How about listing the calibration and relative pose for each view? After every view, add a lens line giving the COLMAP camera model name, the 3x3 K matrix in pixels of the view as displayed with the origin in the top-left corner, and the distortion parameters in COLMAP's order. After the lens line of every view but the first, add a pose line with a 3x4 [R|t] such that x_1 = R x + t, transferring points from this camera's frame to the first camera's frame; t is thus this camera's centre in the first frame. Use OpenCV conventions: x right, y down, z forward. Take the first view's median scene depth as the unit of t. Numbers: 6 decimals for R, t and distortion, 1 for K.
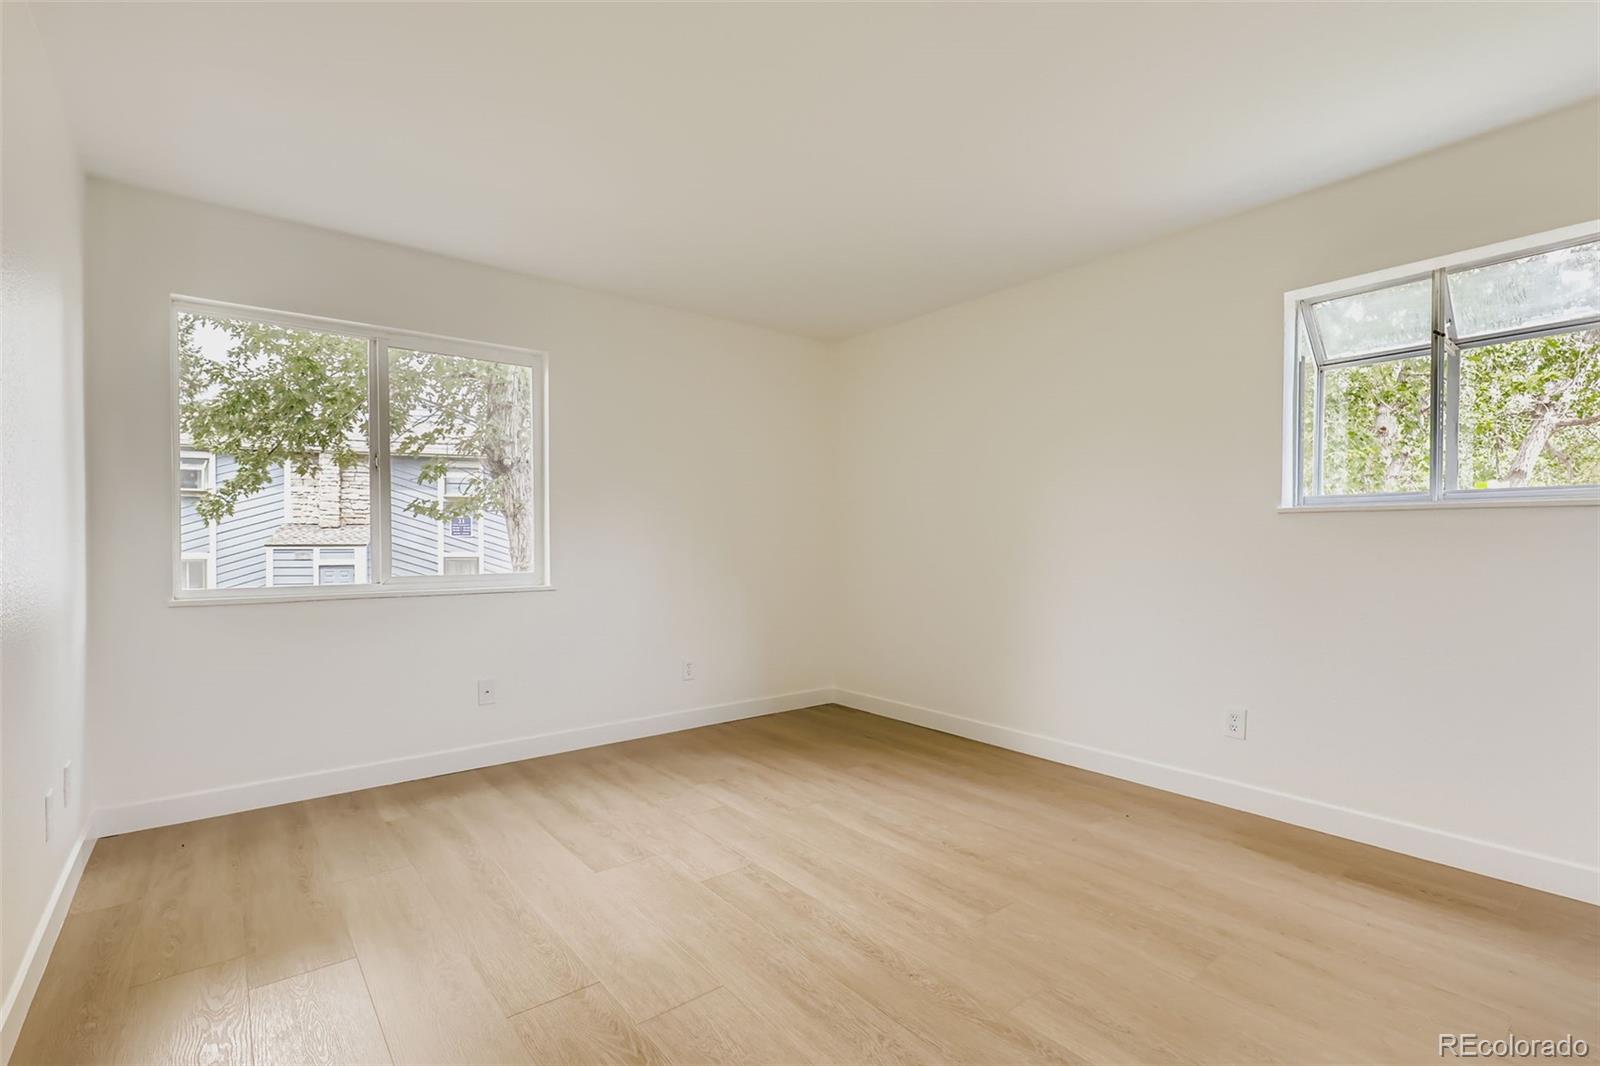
lens RADIAL K [[724.1, 0, 792.5], [0, 724.1, 545.2], [0, 0, 1]] dist [0.003478, -0.002710]
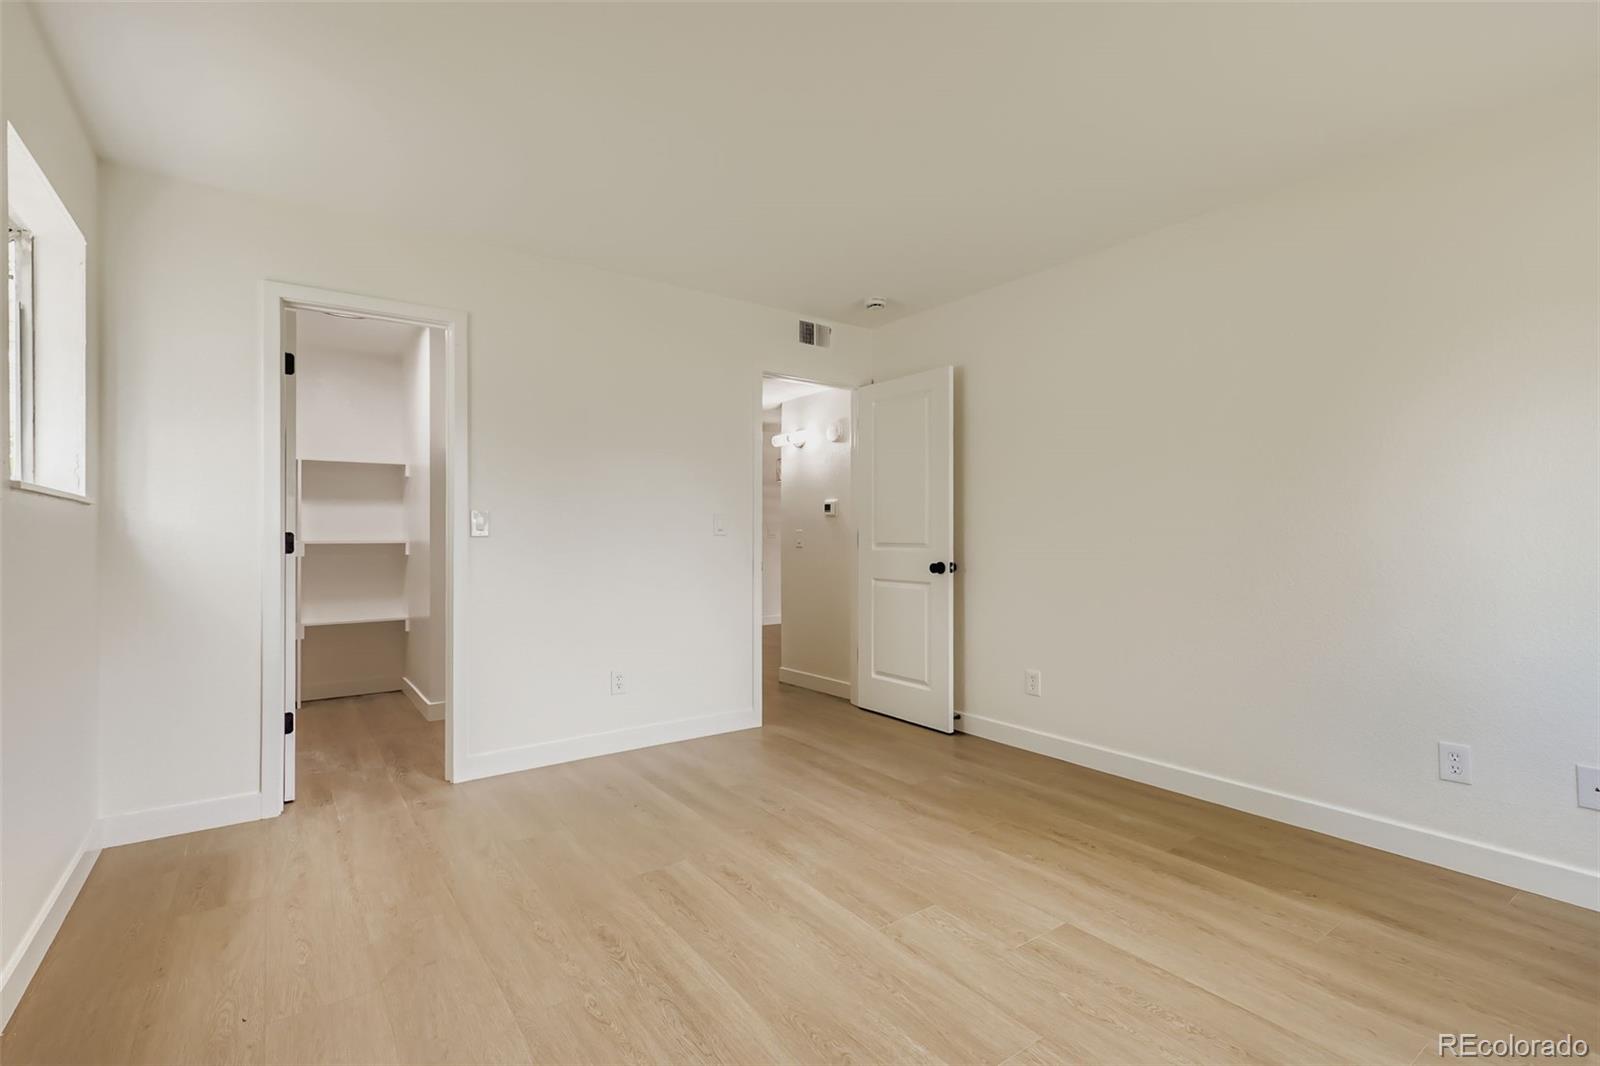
lens RADIAL K [[724.1, 0, 783.4], [0, 724.1, 538.2], [0, 0, 1]] dist [0.003478, -0.002710]
pose [[-0.998376, 0.000064, 0.056977, 0.008129], [0.000192, 0.999997, 0.002231, -0.002662], [-0.056976, 0.002239, -0.998373, 1.298457]]
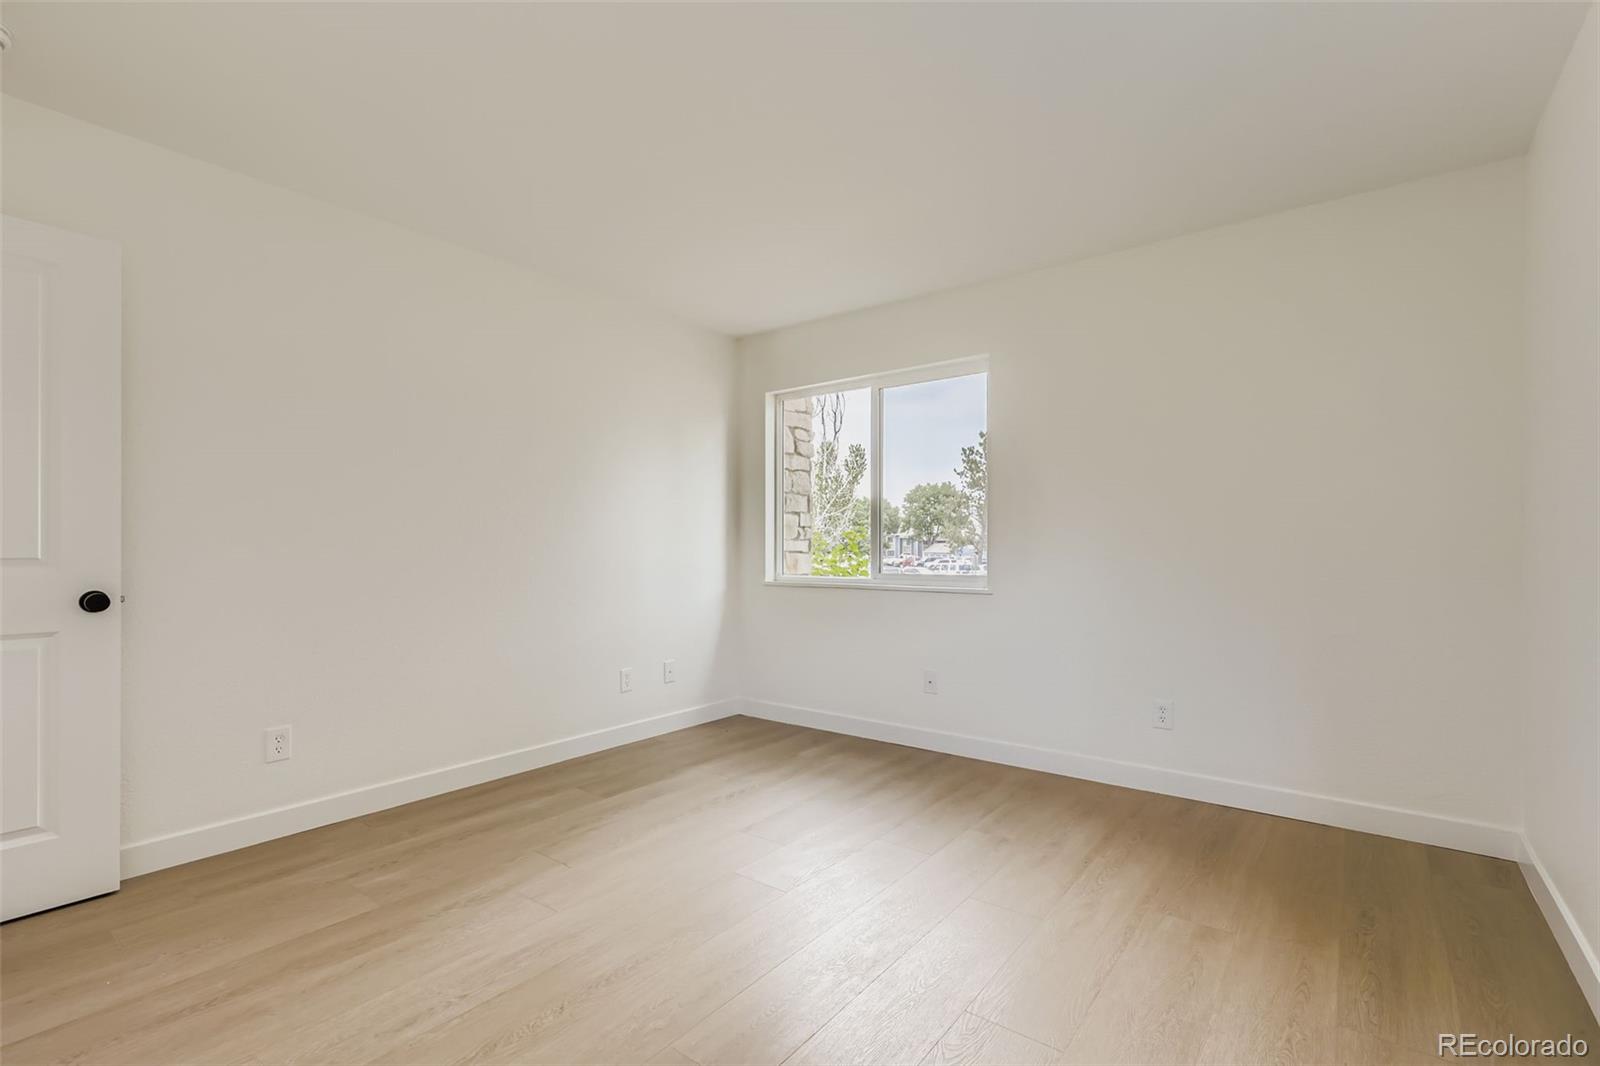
lens RADIAL K [[724.1, 0, 817.2], [0, 724.1, 548.3], [0, 0, 1]] dist [0.003478, -0.002710]
pose [[0.259689, 0.004047, -0.965684, 0.610195], [-0.003710, 0.999988, 0.003193, -0.003192], [0.965685, 0.002754, 0.259701, 0.568341]]
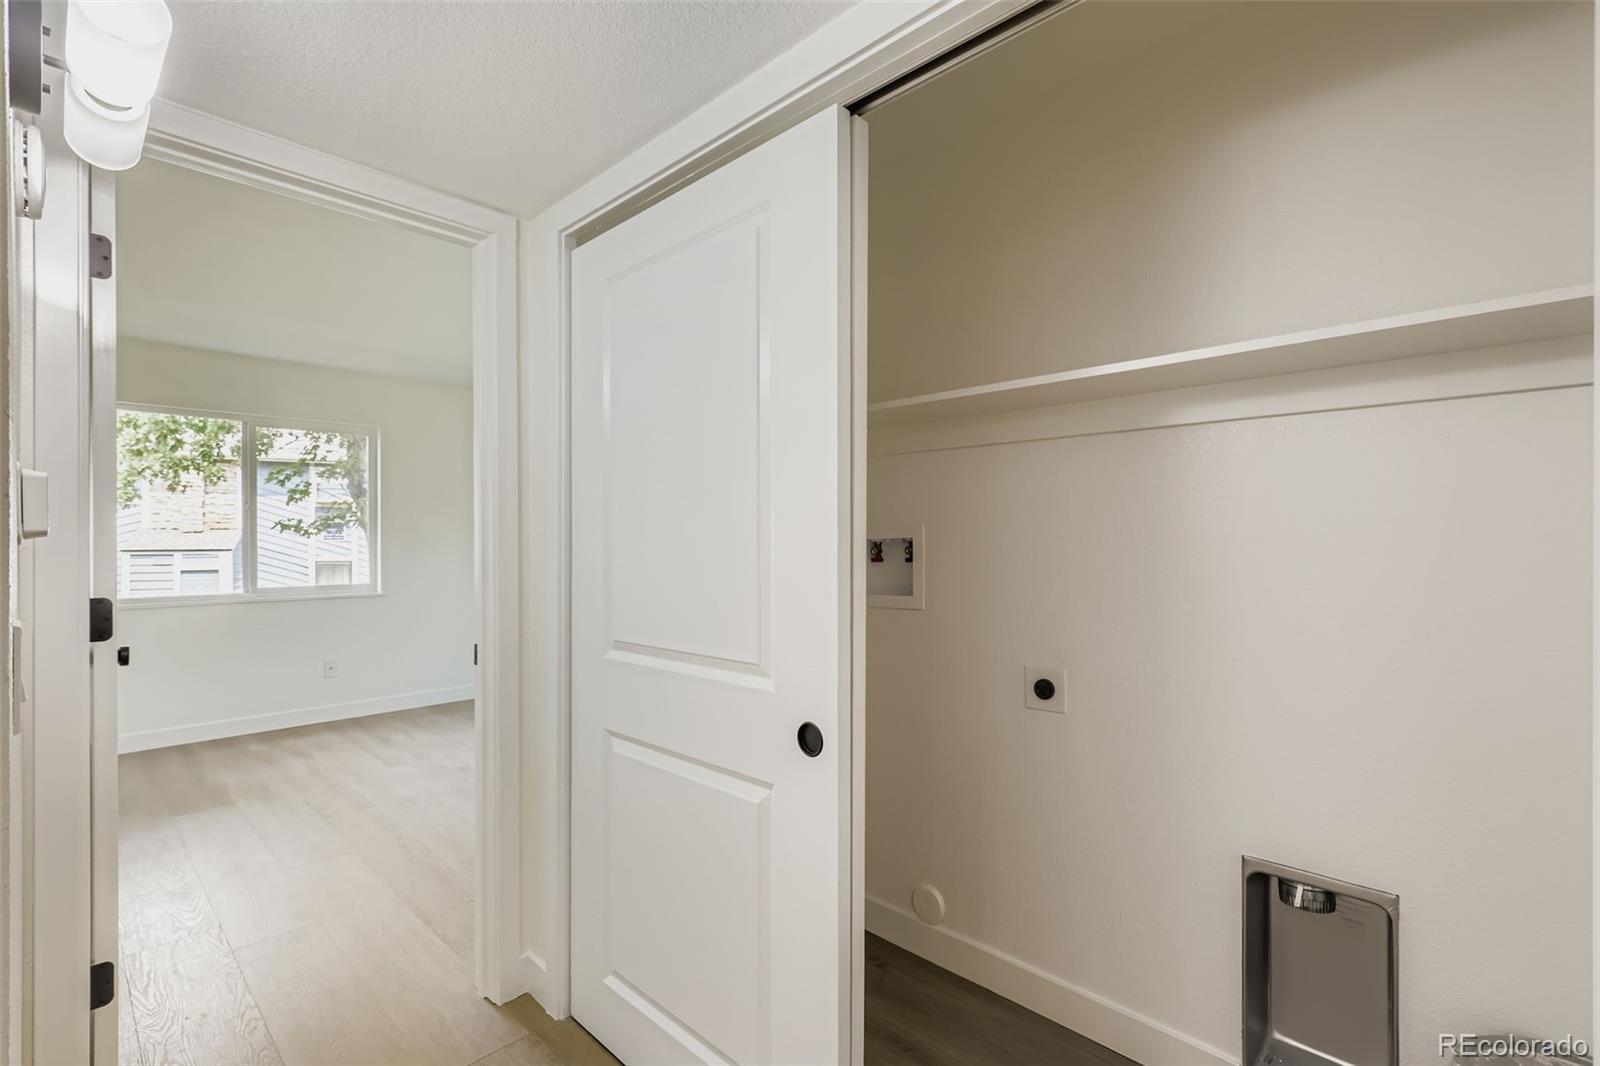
lens RADIAL K [[724.1, 0, 795.2], [0, 724.1, 533.2], [0, 0, 1]] dist [0.003478, -0.002710]
pose [[0.991418, 0.001684, 0.130718, 0.297425], [0.000331, 0.999882, -0.015390, -0.040080], [-0.130729, 0.015301, 0.991300, -0.536003]]
